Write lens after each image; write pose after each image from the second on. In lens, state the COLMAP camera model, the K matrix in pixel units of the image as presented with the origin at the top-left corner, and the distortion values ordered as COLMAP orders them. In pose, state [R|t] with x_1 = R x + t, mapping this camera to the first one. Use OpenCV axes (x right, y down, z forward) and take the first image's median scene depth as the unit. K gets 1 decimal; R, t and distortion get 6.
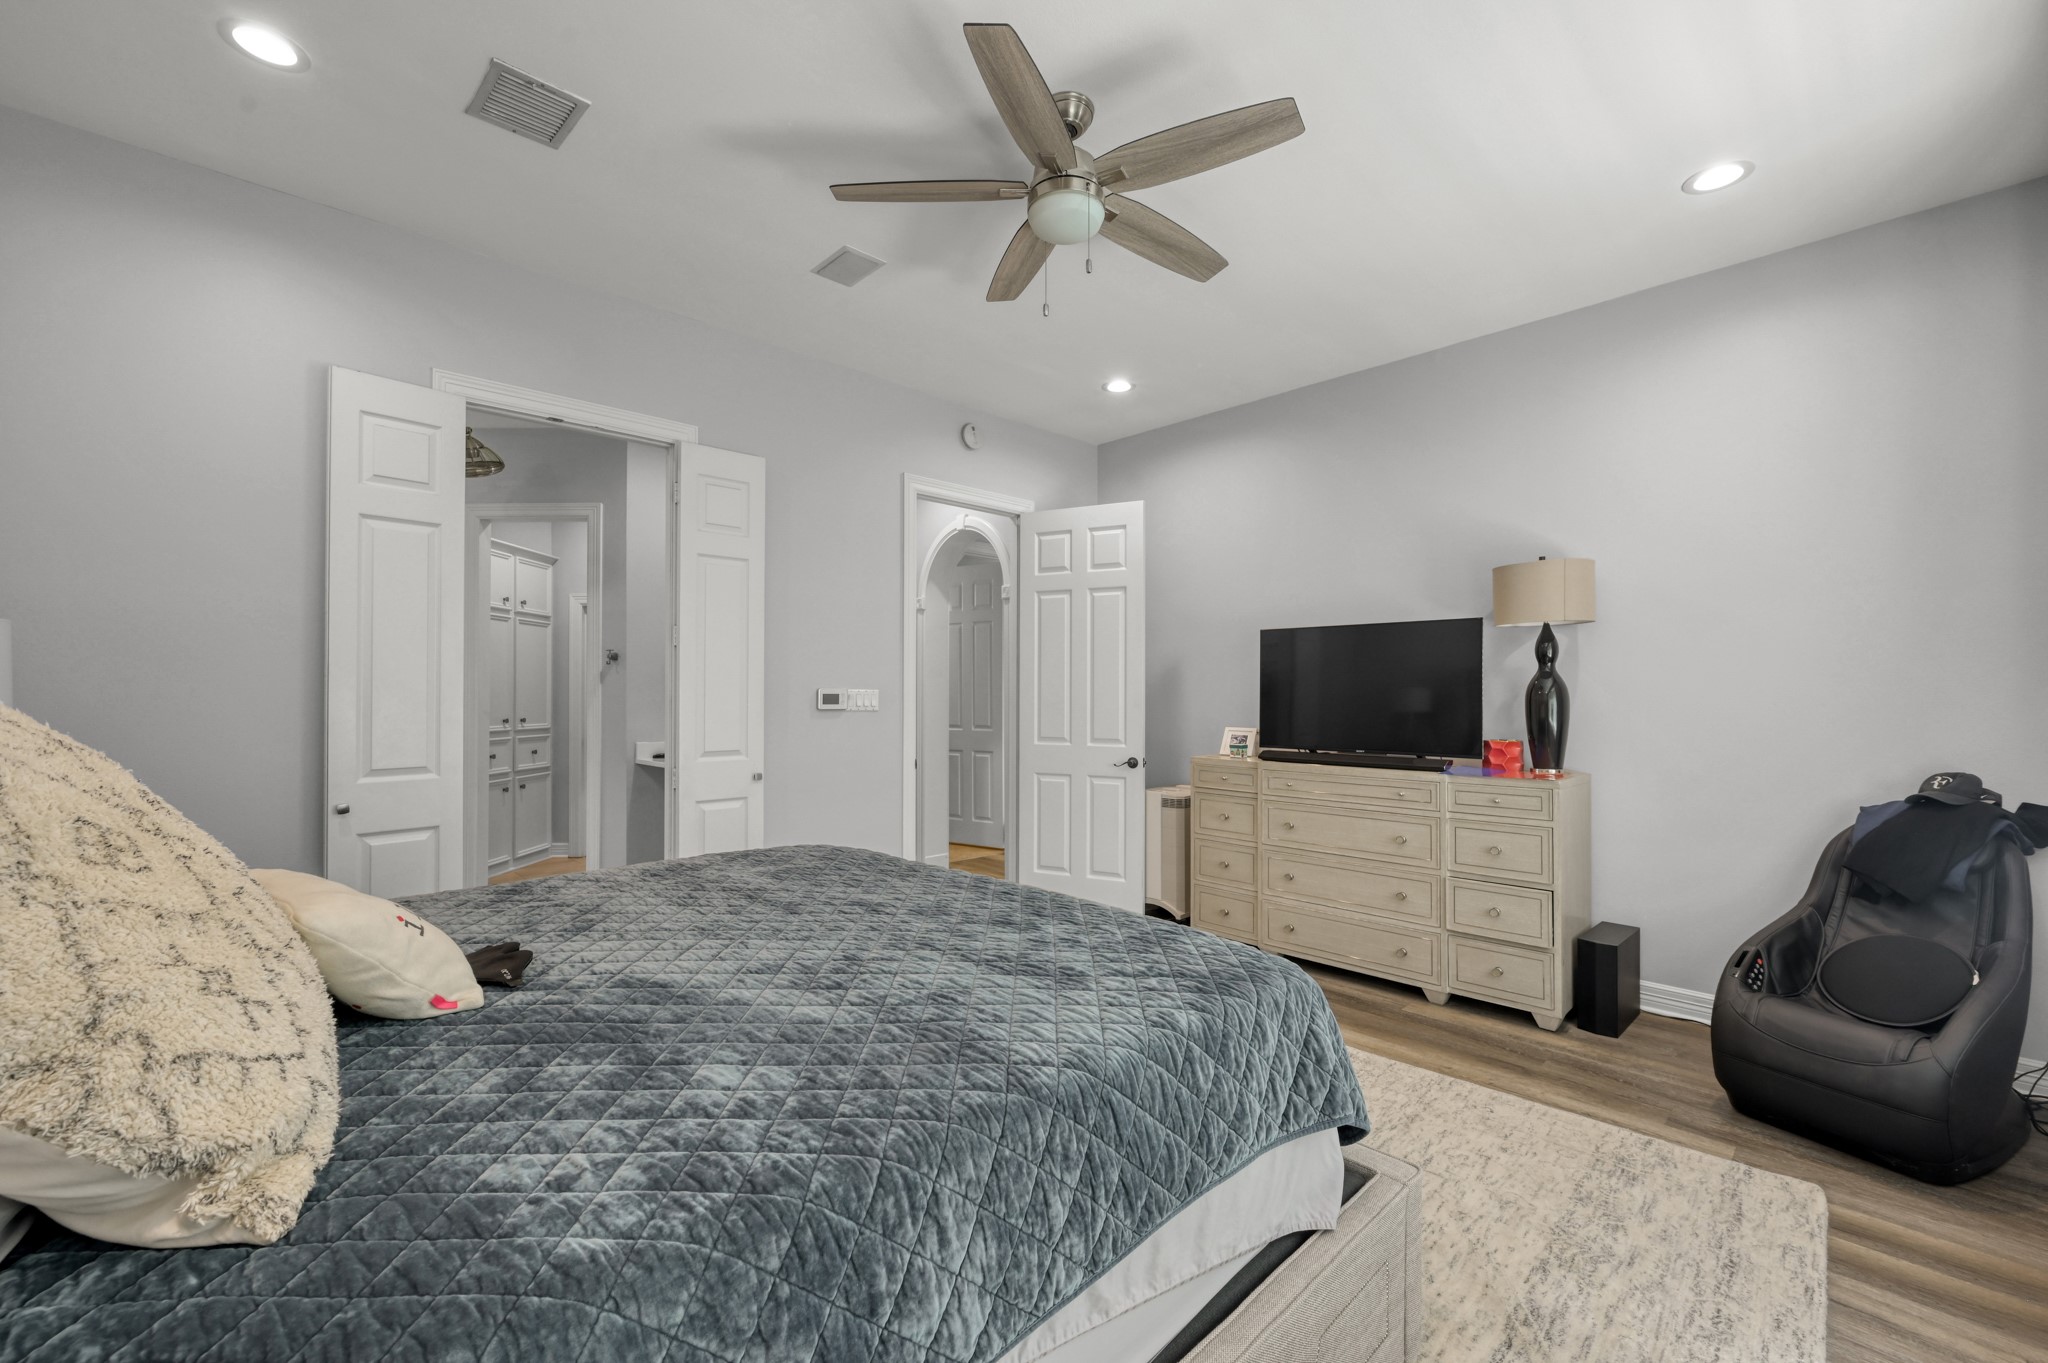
lens RADIAL K [[842.2, 0, 1018.9], [0, 842.2, 681.1], [0, 0, 1]] dist [-0.000305, -0.000131]
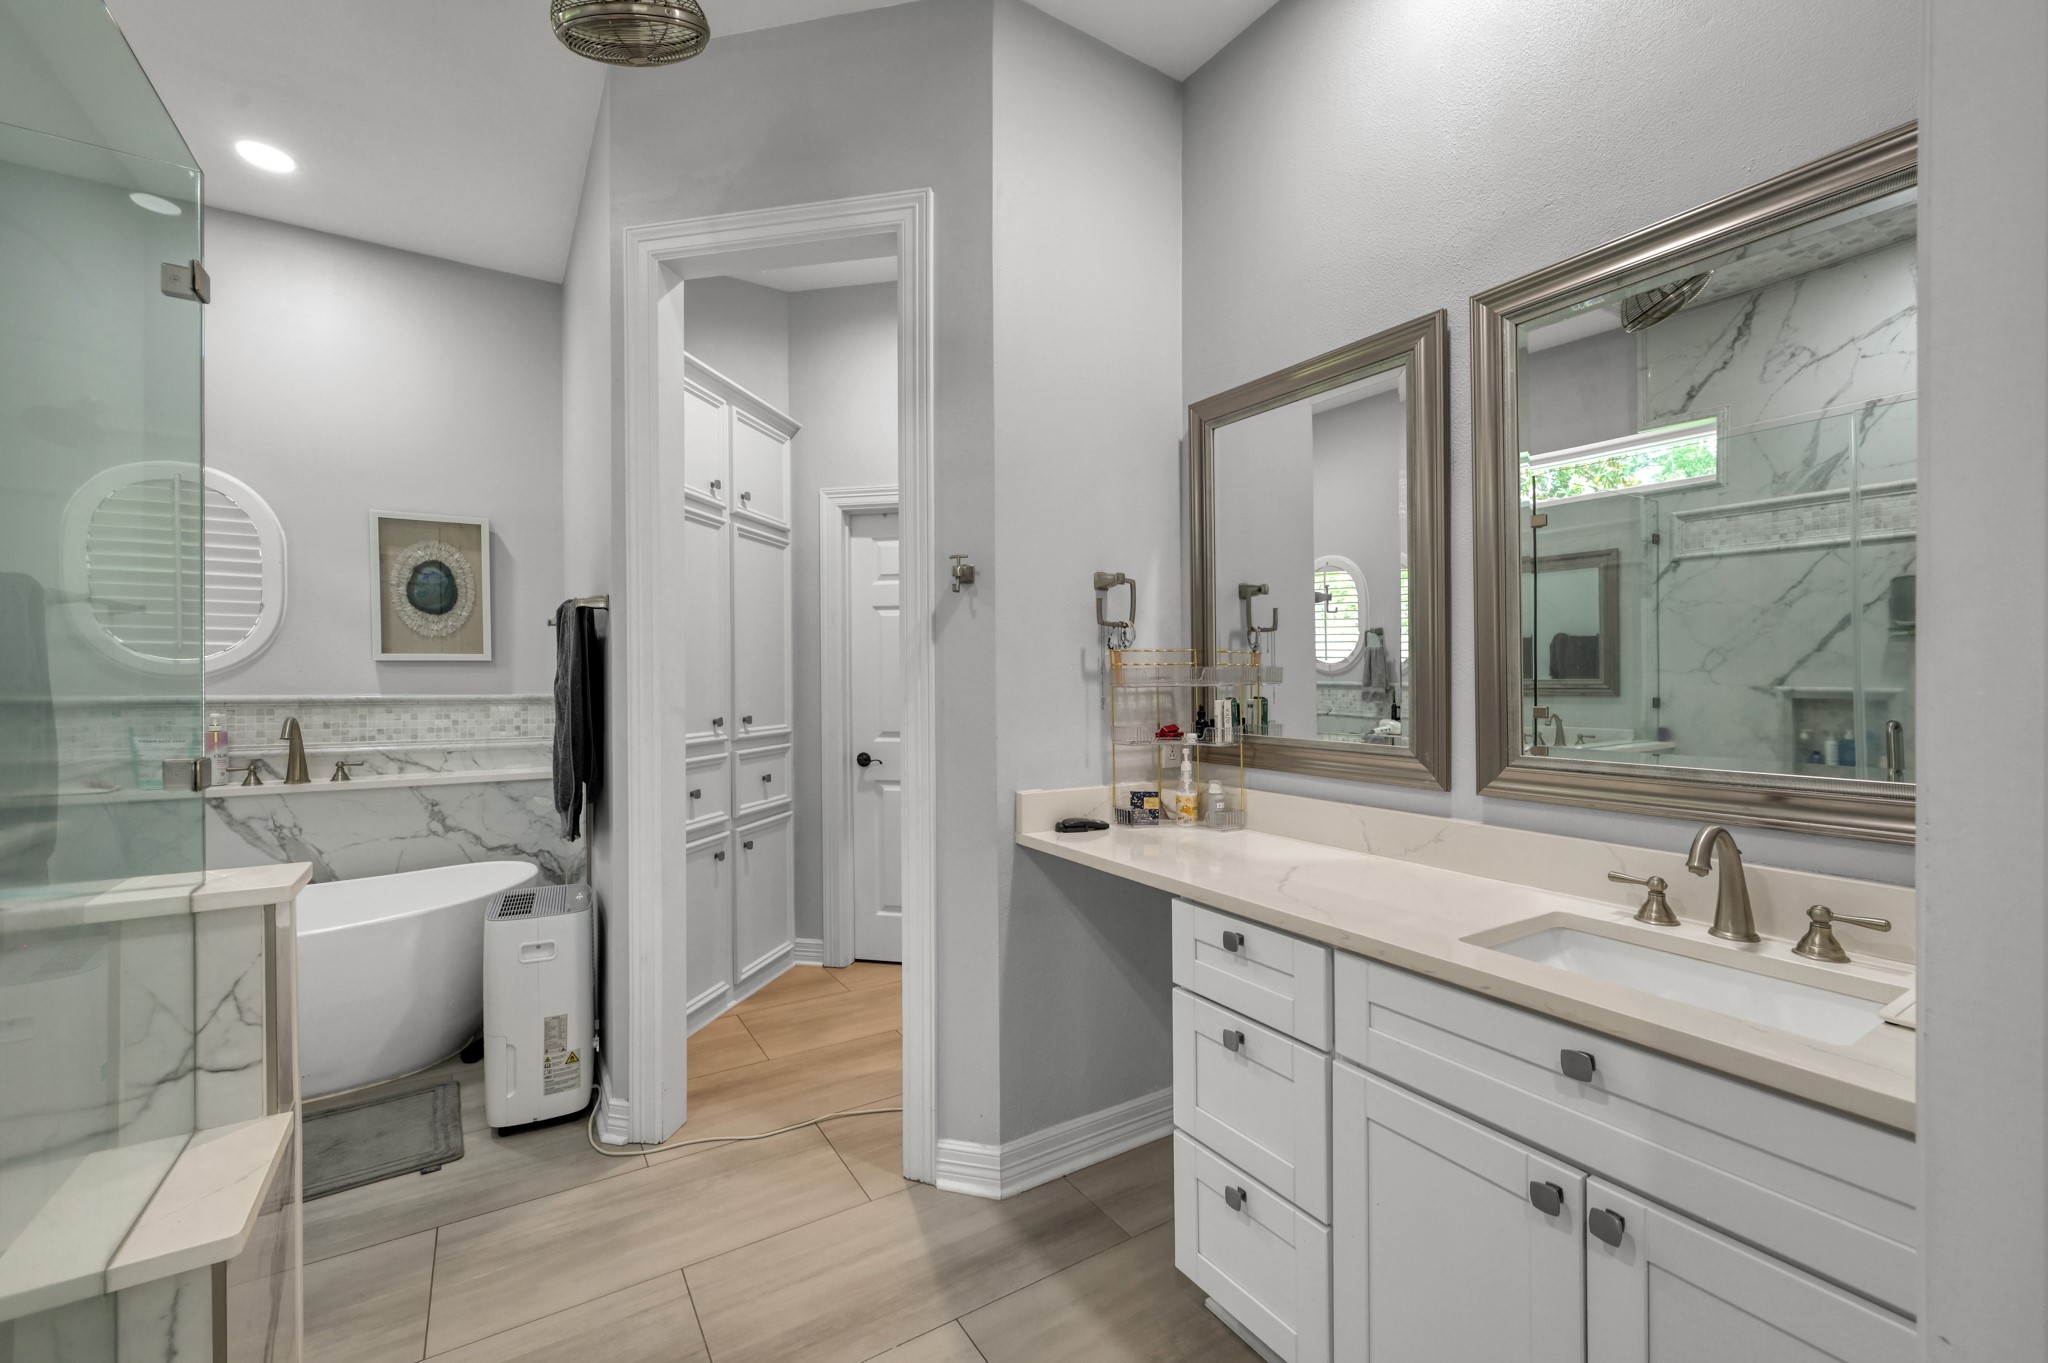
lens RADIAL K [[842.2, 0, 1027.8], [0, 842.2, 677.6], [0, 0, 1]] dist [-0.000305, -0.000131]
pose [[0.981665, 0.000578, -0.190612, -0.321030], [0.003753, 0.999743, 0.022361, 0.008963], [0.190576, -0.022667, 0.981411, 0.525074]]
